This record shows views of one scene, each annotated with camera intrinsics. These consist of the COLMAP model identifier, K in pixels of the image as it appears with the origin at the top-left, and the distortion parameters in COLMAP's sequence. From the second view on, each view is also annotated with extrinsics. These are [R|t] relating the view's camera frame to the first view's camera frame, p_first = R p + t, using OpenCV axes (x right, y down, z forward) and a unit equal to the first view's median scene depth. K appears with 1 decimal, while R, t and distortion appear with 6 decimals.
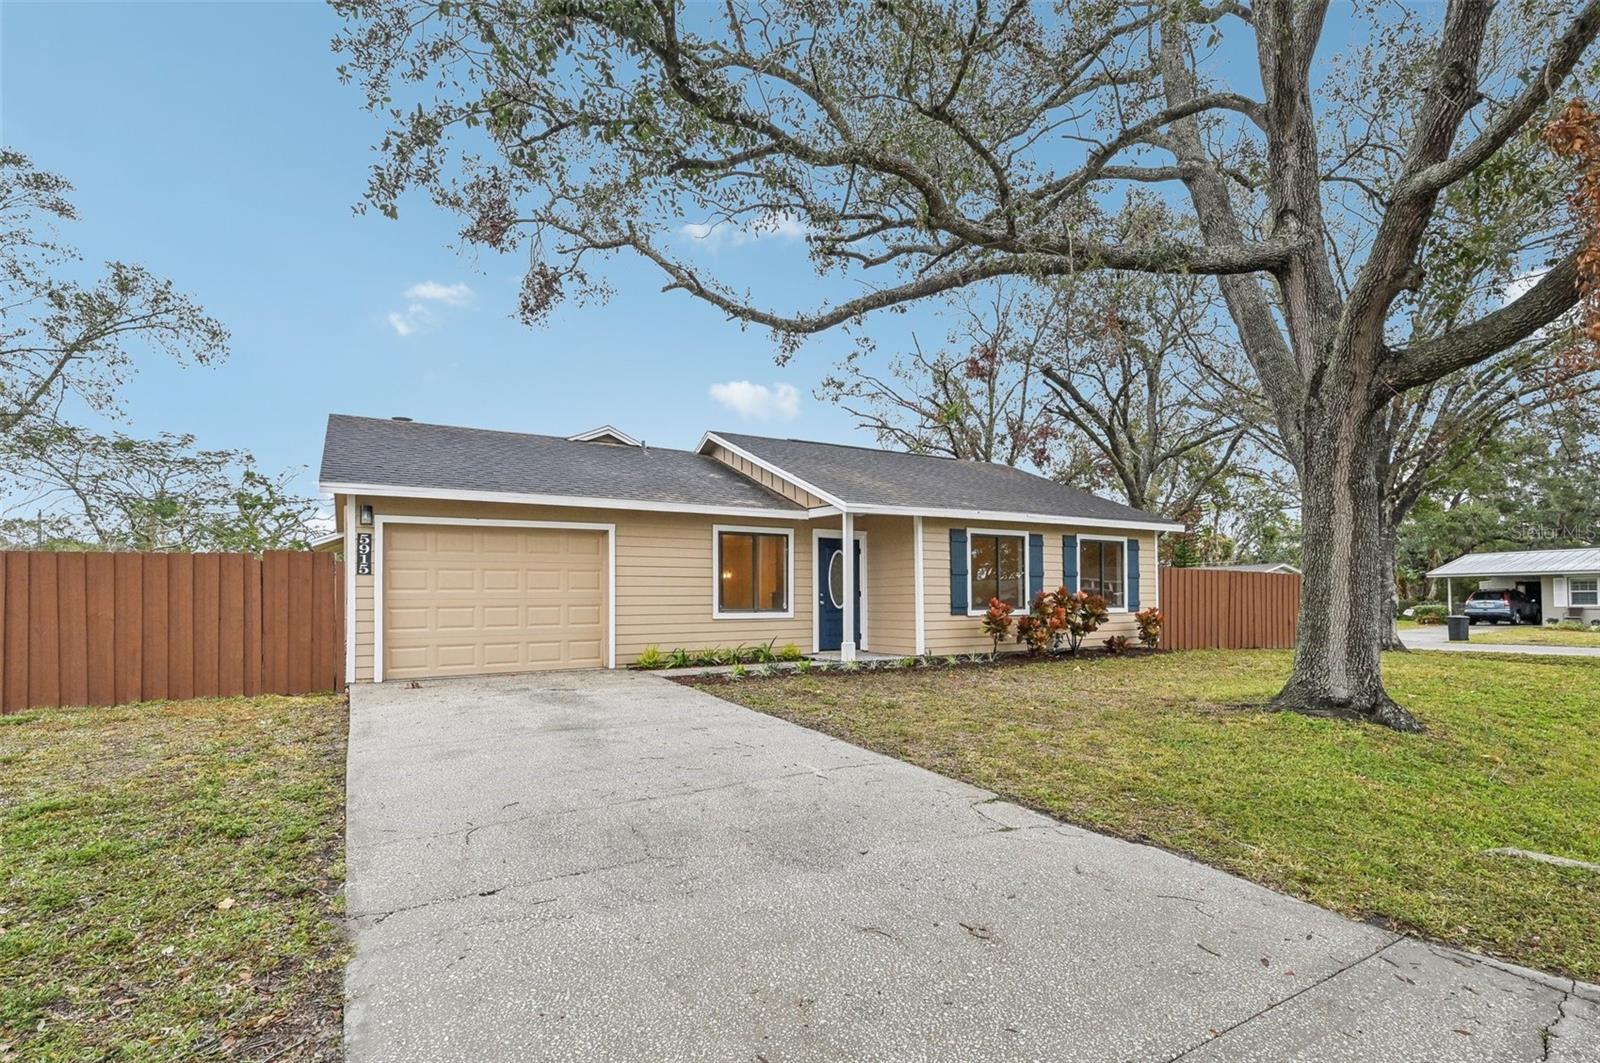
lens RADIAL K [[745.1, 0, 800.8], [0, 745.1, 595.1], [0, 0, 1]] dist [0.000451, 0.000069]
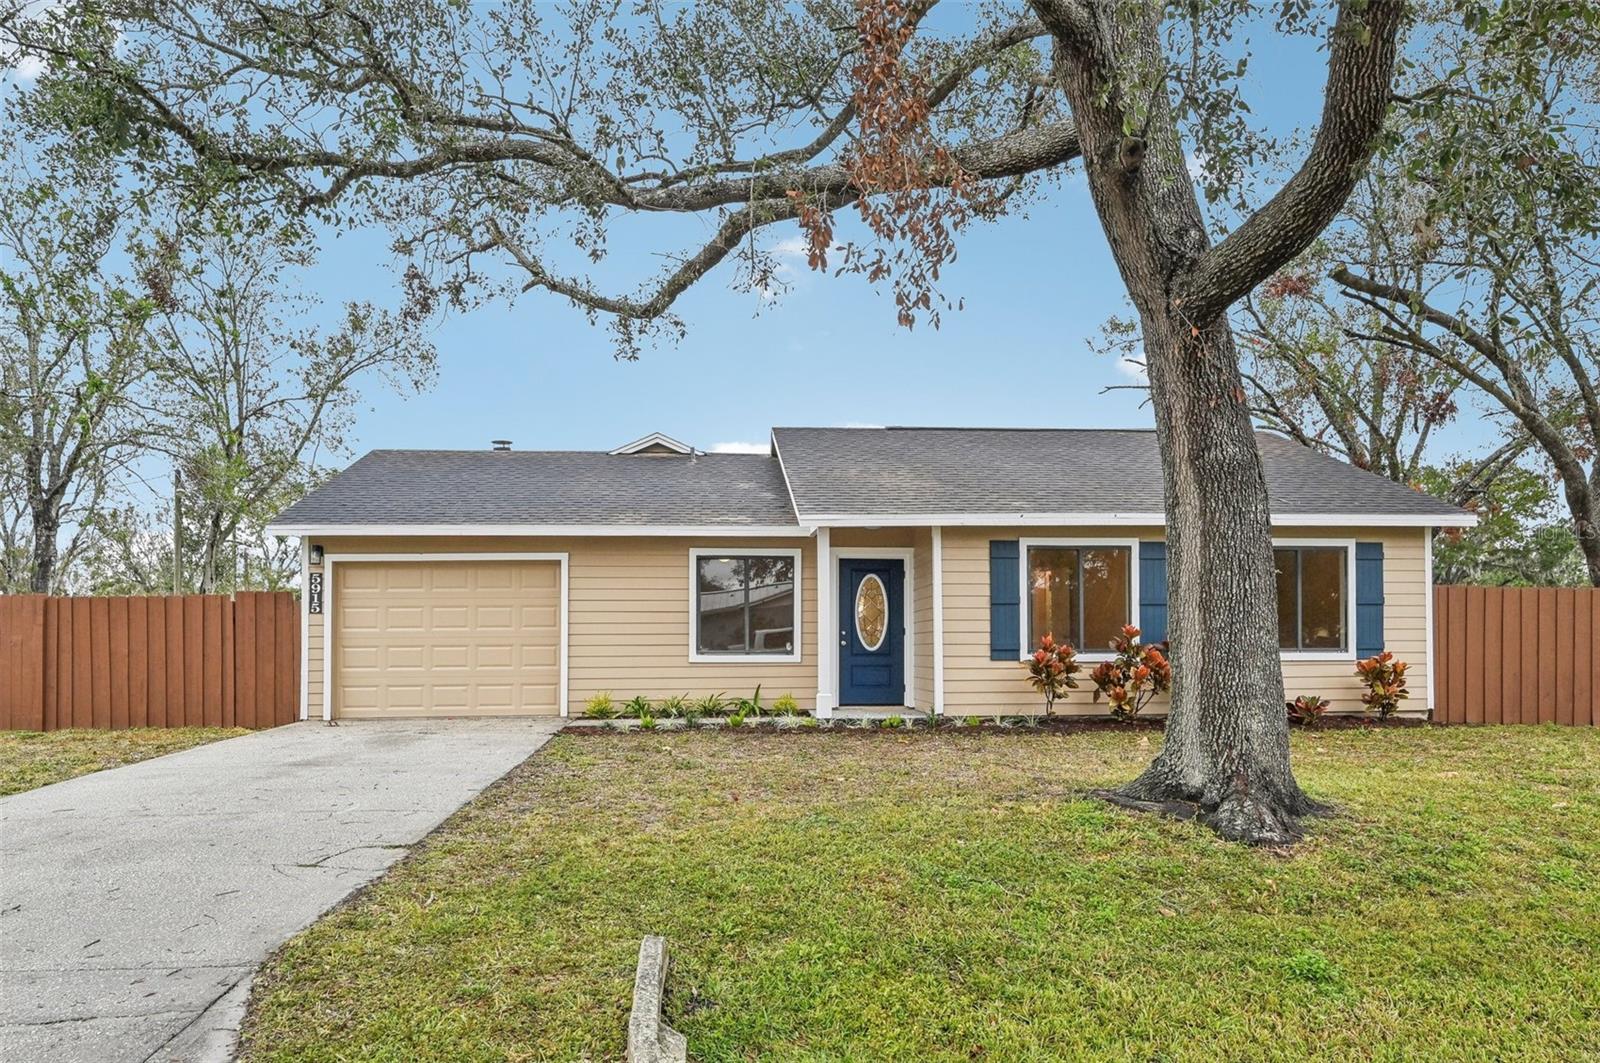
lens RADIAL K [[1034.4, 0, 798.1], [0, 1034.4, 663.0], [0, 0, 1]] dist [0.002450, -0.000218]
pose [[0.898732, 0.010101, -0.438381, 0.479147], [0.001452, 0.999661, 0.026012, 0.003051], [0.438495, -0.024014, 0.898413, 0.016685]]
